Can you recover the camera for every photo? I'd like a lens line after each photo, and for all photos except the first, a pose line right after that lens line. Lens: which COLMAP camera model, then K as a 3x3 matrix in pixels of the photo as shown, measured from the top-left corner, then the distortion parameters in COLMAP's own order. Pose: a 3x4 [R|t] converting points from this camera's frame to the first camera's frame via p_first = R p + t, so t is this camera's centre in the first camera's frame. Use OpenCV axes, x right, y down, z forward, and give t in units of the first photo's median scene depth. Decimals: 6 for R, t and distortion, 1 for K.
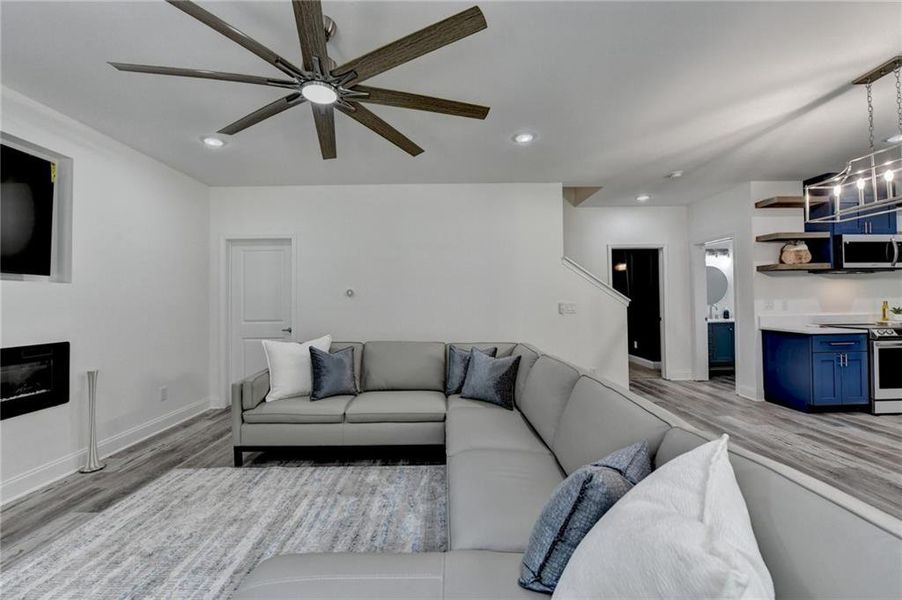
lens RADIAL K [[375.1, 0, 447.4], [0, 375.1, 295.8], [0, 0, 1]] dist [-0.000896, -0.000090]
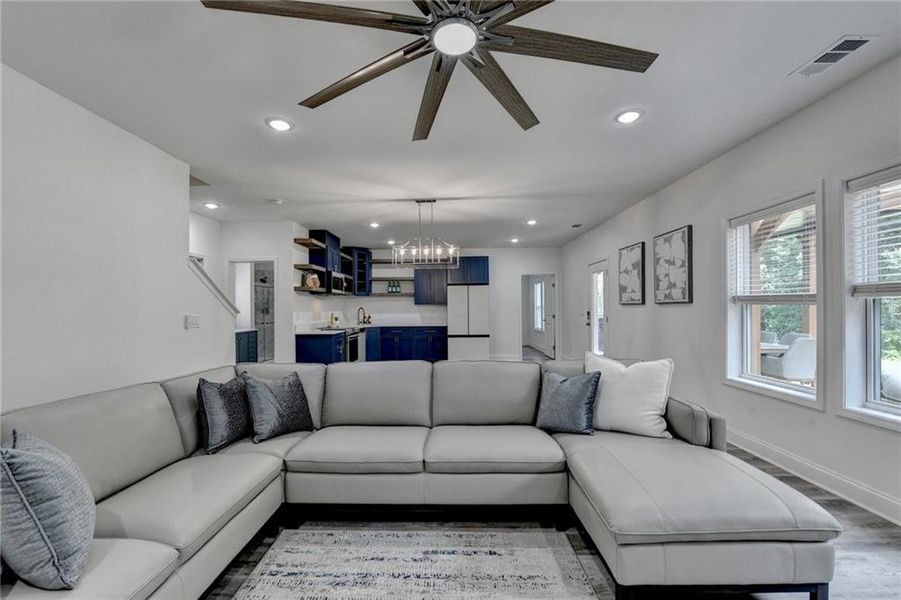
lens RADIAL K [[374.7, 0, 449.7], [0, 374.7, 308.3], [0, 0, 1]] dist [-0.000896, -0.000090]
pose [[0.019999, 0.013821, 0.999704, -0.509045], [-0.009709, 0.999860, -0.013629, 0.010569], [-0.999753, -0.009434, 0.020130, 0.452595]]
